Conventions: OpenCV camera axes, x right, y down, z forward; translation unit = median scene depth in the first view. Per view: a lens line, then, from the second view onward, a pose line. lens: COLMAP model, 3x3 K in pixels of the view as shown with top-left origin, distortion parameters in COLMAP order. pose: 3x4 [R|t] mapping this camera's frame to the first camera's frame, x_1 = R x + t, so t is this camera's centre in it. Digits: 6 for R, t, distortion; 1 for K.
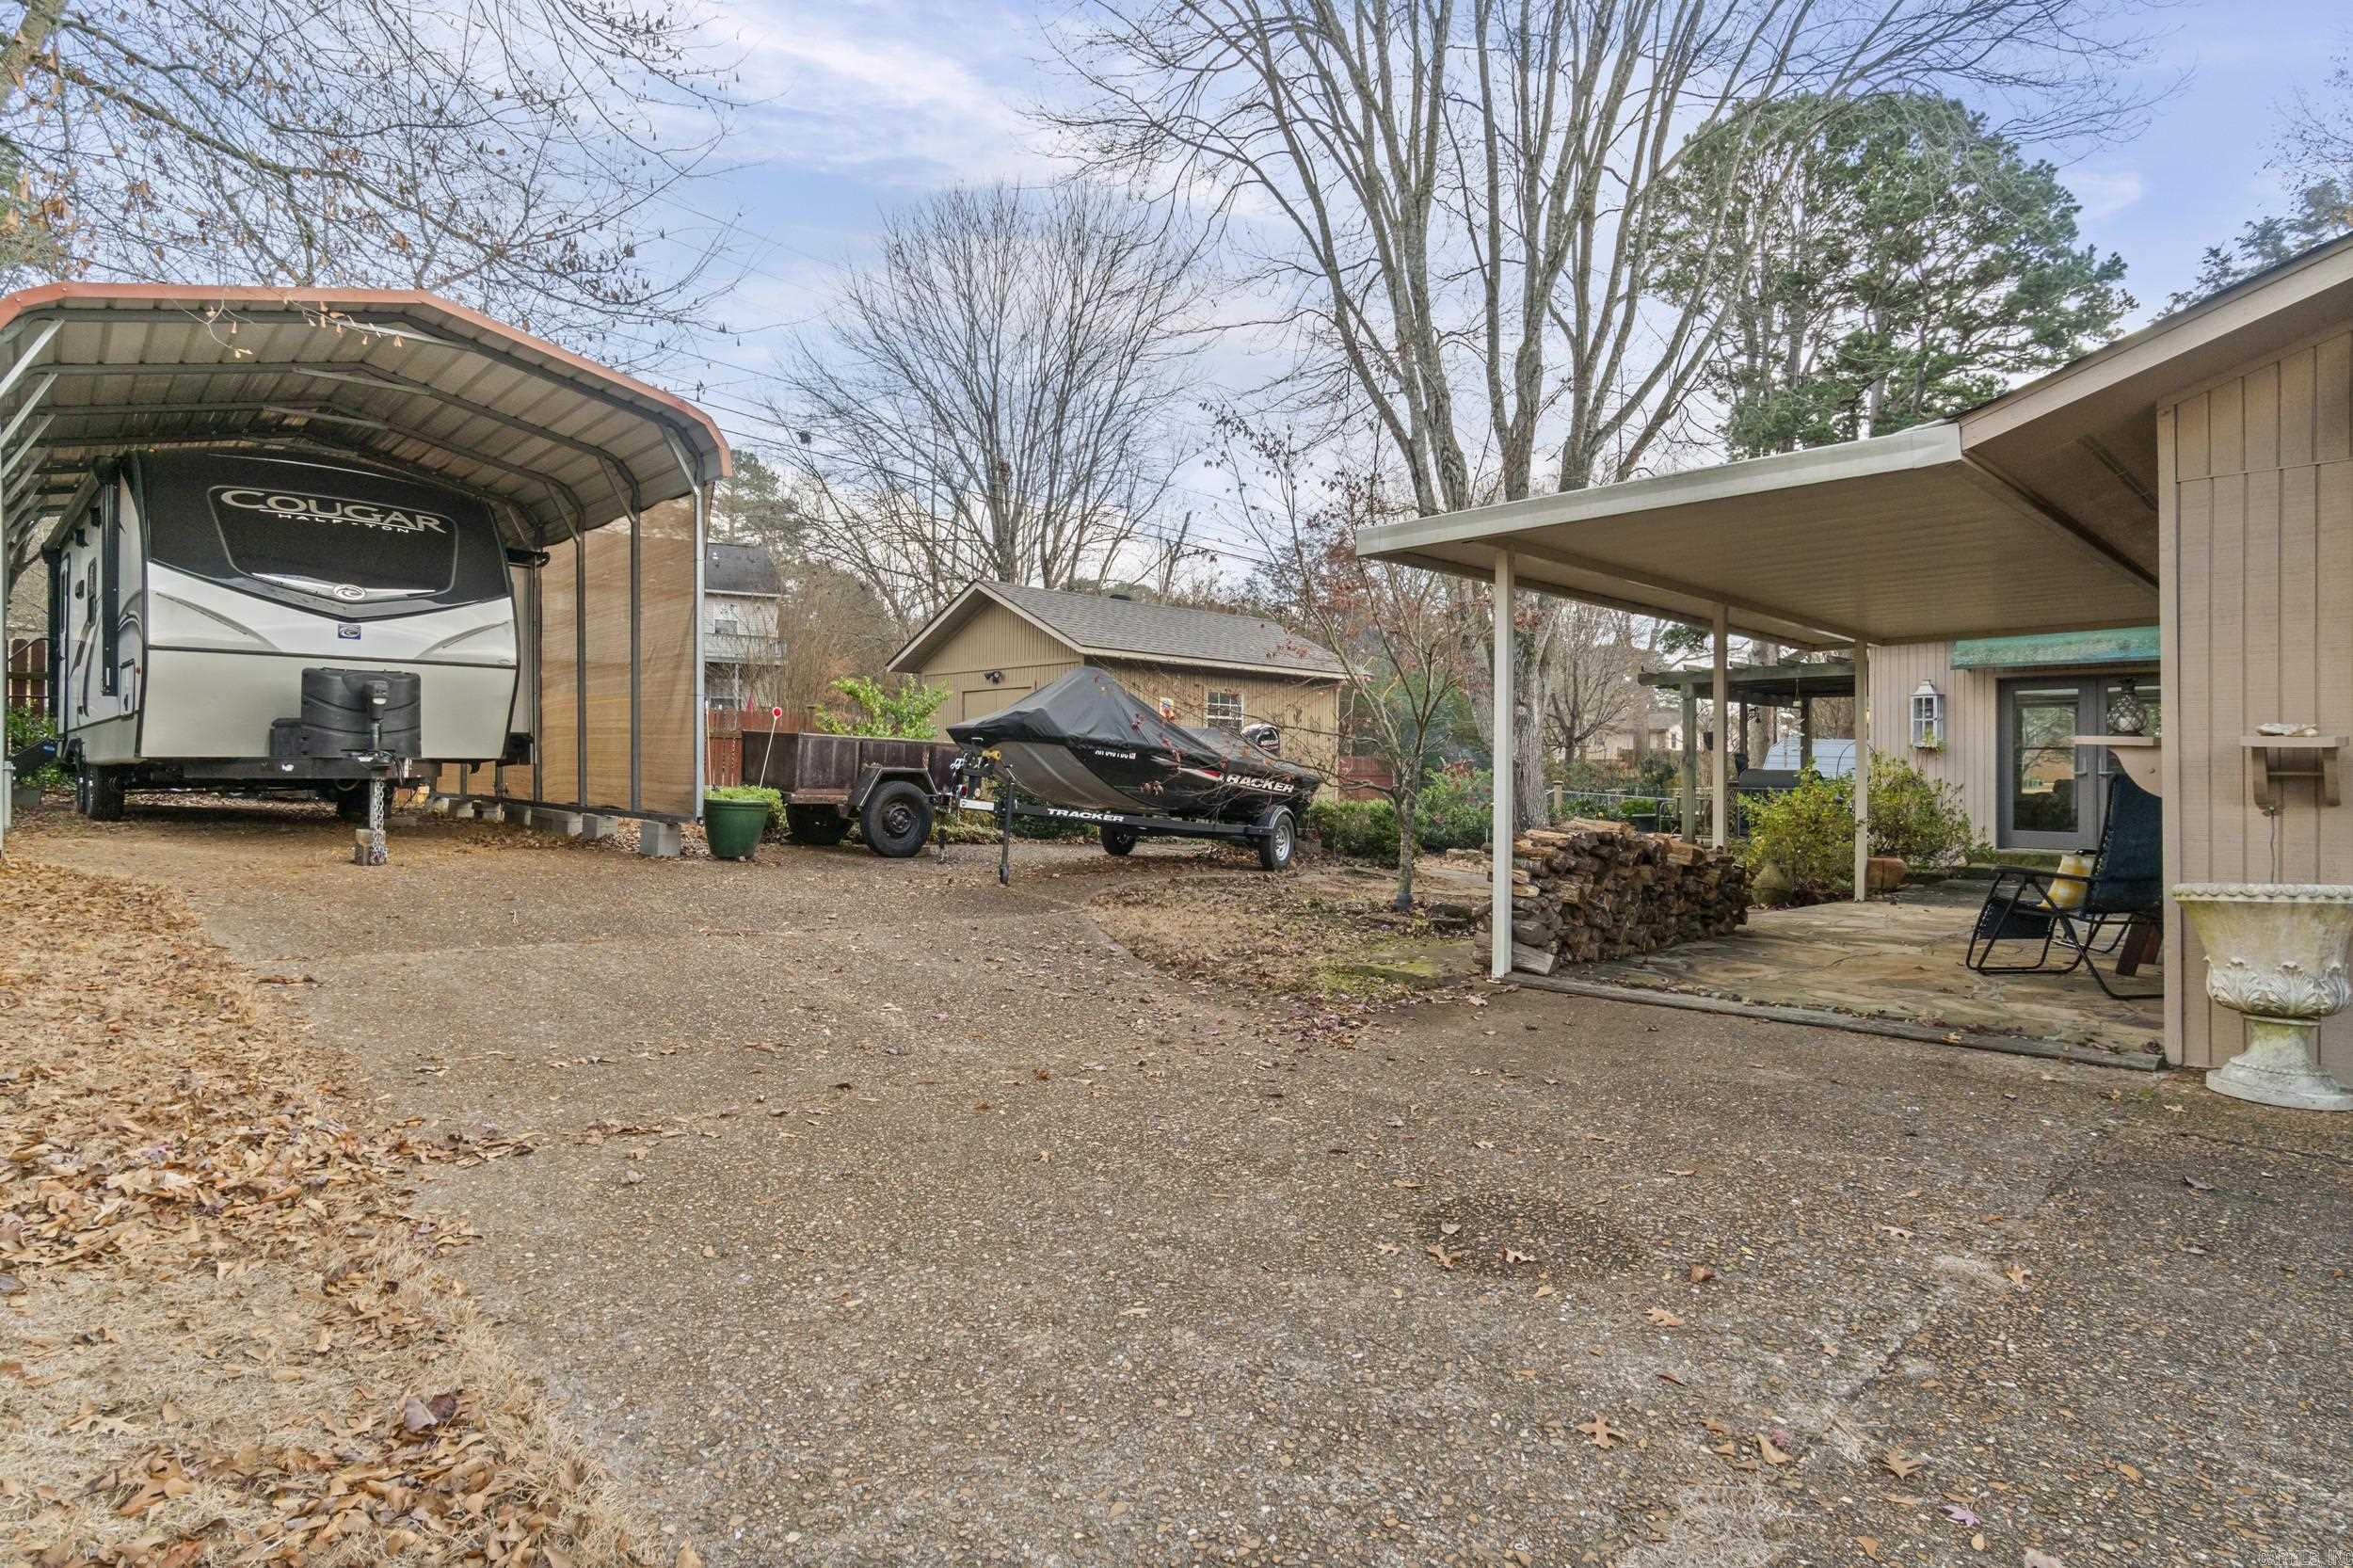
lens RADIAL K [[1208.0, 0, 1177.3], [0, 1208.0, 765.6], [0, 0, 1]] dist [0.008167, 0.000797]
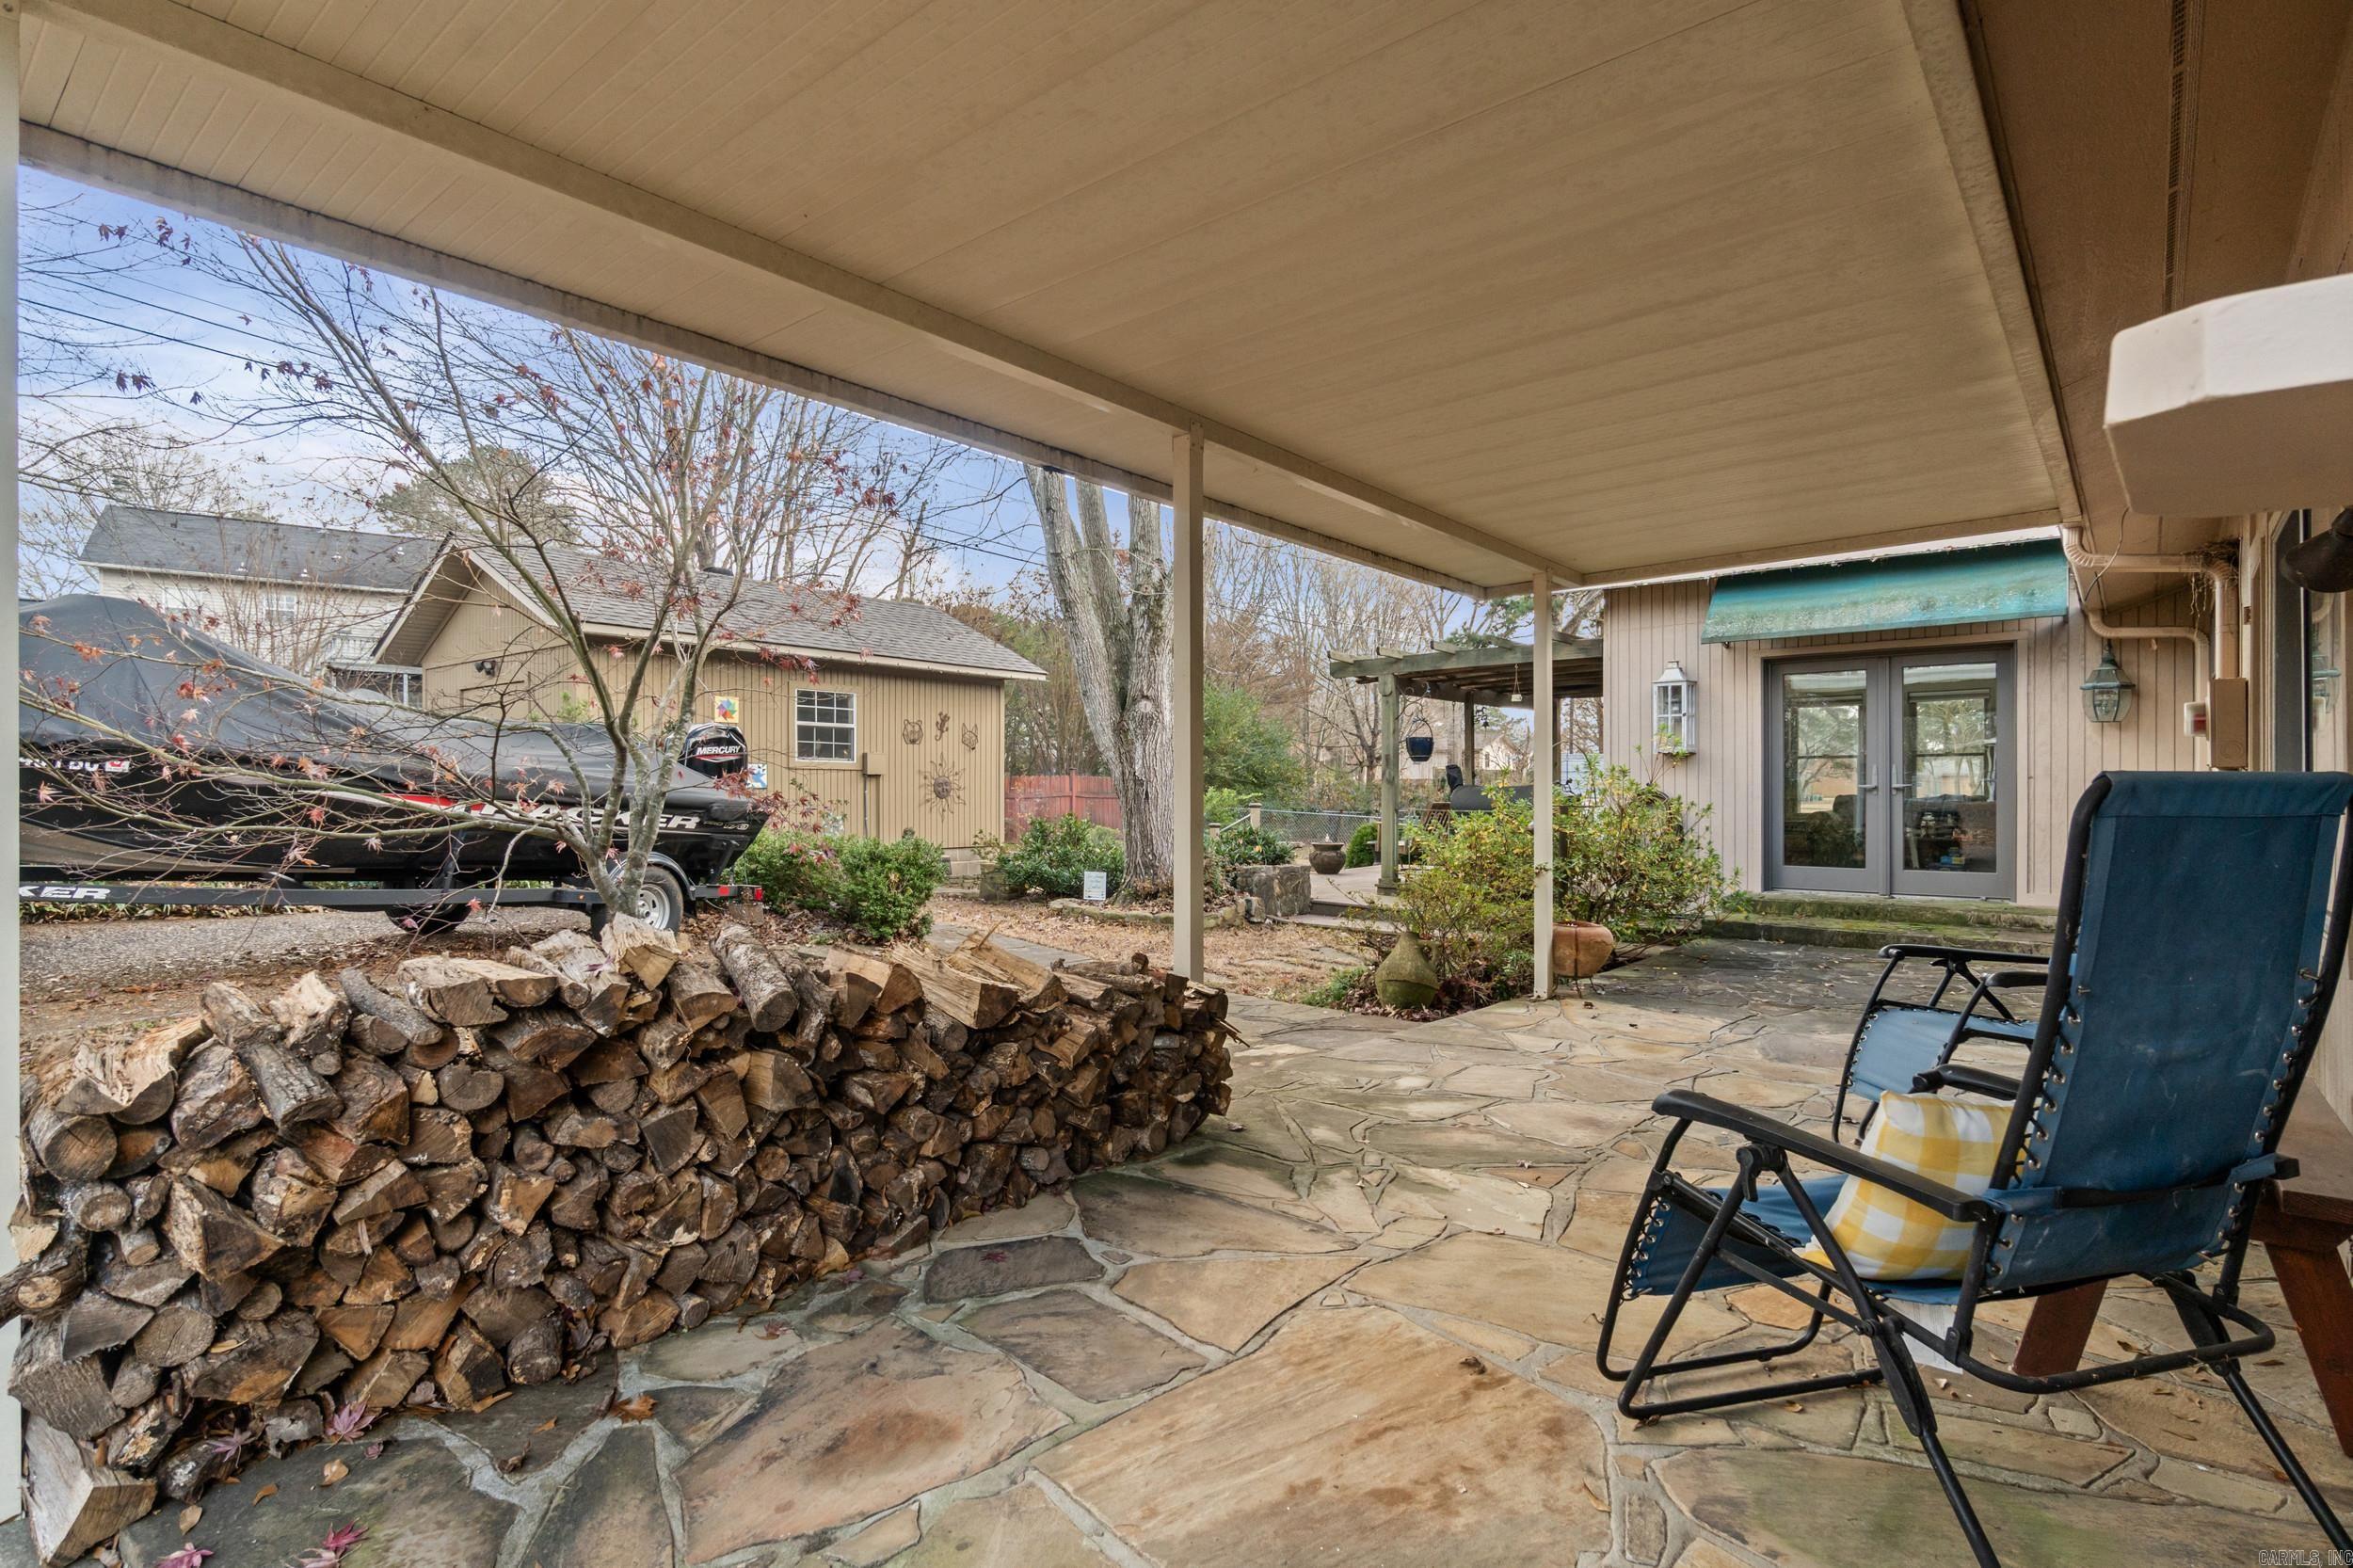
lens RADIAL K [[1124.1, 0, 1173.4], [0, 1124.1, 797.9], [0, 0, 1]] dist [-0.003697, -0.000244]
pose [[0.995476, -0.008642, 0.094618, 0.249137], [0.007831, 0.999929, 0.008942, 0.003473], [-0.094688, -0.008160, 0.995474, 0.347288]]
